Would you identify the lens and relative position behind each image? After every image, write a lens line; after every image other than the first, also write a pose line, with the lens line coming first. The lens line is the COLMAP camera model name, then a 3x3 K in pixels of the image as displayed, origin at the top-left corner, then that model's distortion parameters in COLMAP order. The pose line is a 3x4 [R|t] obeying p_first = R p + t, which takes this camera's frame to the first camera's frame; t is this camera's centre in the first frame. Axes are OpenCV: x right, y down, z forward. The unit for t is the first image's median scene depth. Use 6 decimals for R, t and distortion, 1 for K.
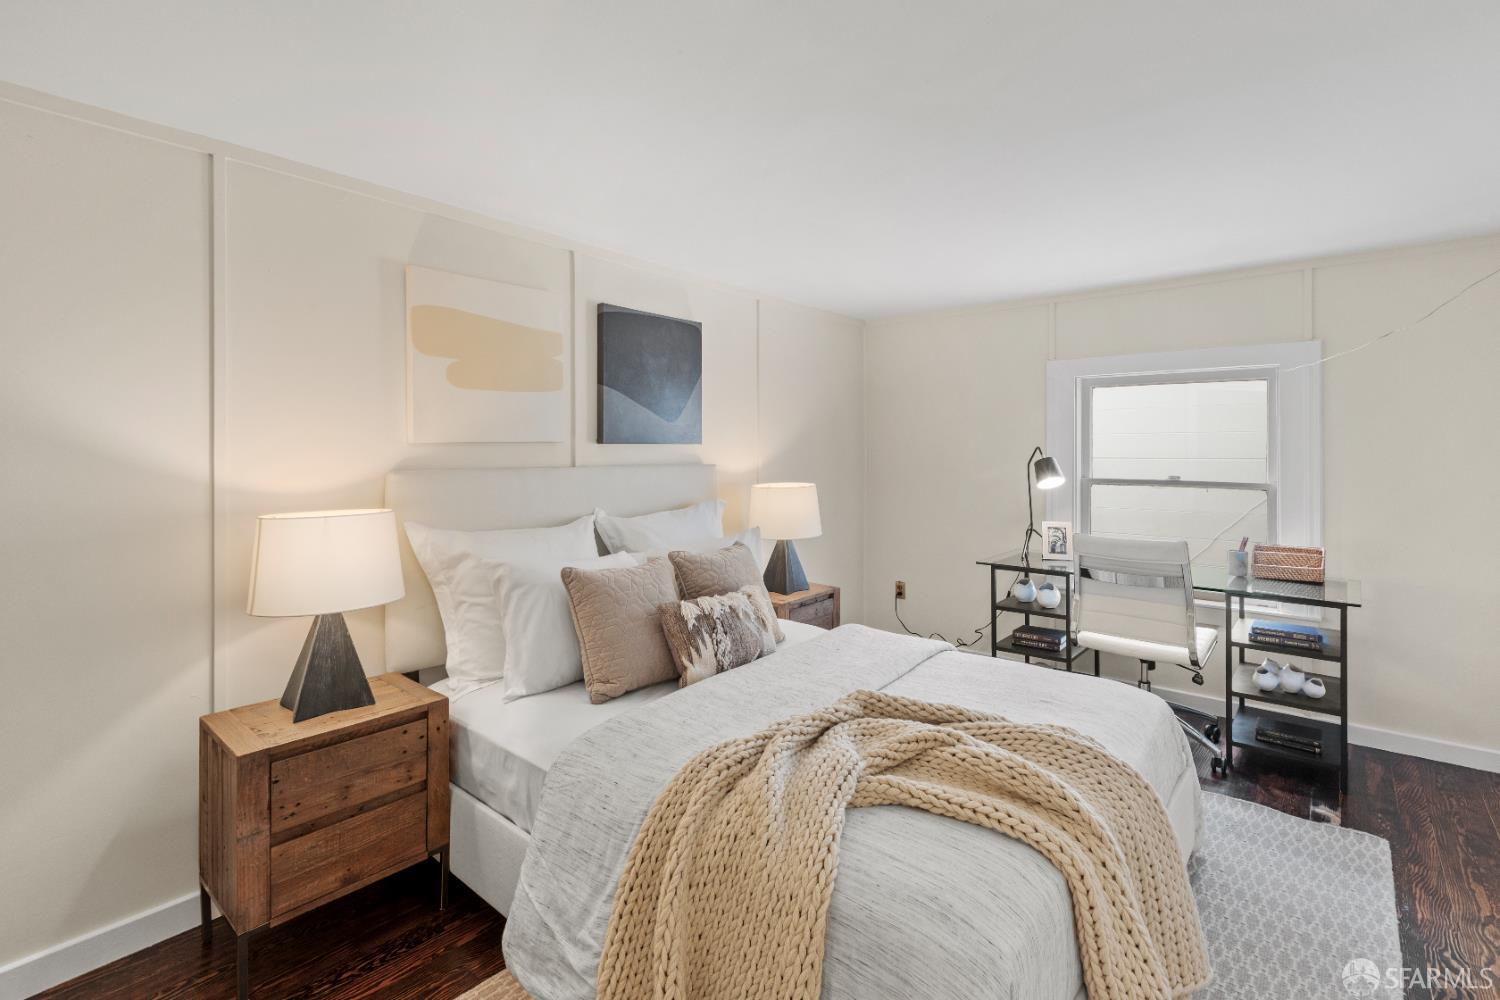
lens RADIAL K [[689.8, 0, 758.6], [0, 689.8, 449.1], [0, 0, 1]] dist [0.001580, 0.000553]
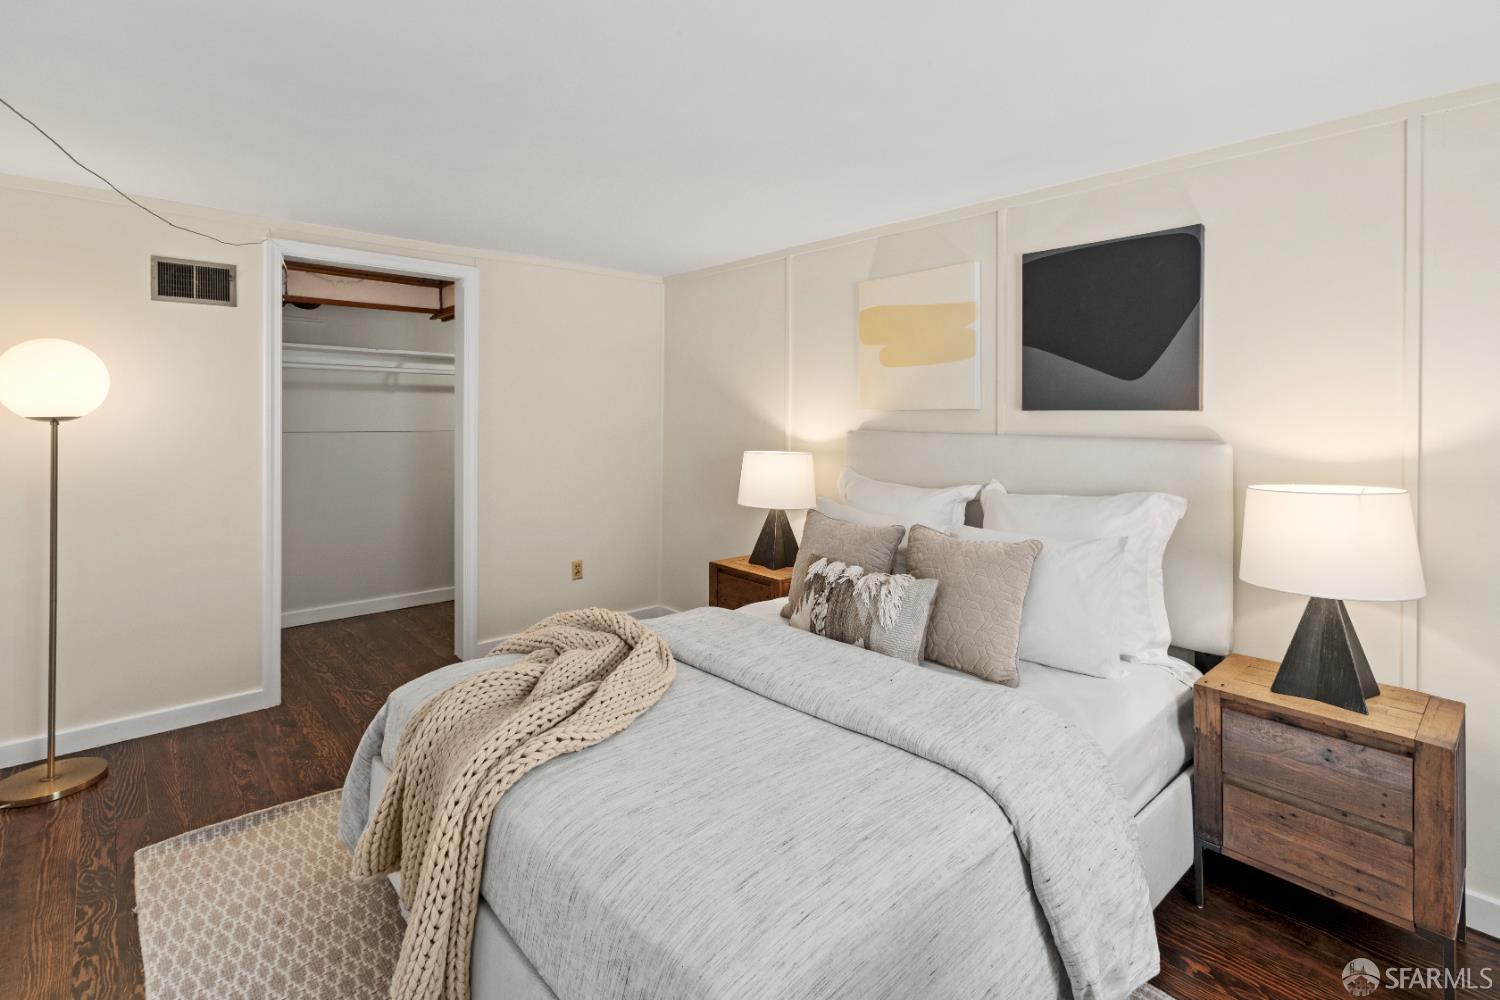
lens RADIAL K [[712.2, 0, 749.4], [0, 712.2, 407.3], [0, 0, 1]] dist [-0.000998, -0.000039]
pose [[-0.136362, -0.001370, -0.990658, 0.764391], [-0.002086, 0.999997, -0.001096, -0.011043], [0.990657, 0.001917, -0.136364, 0.784477]]
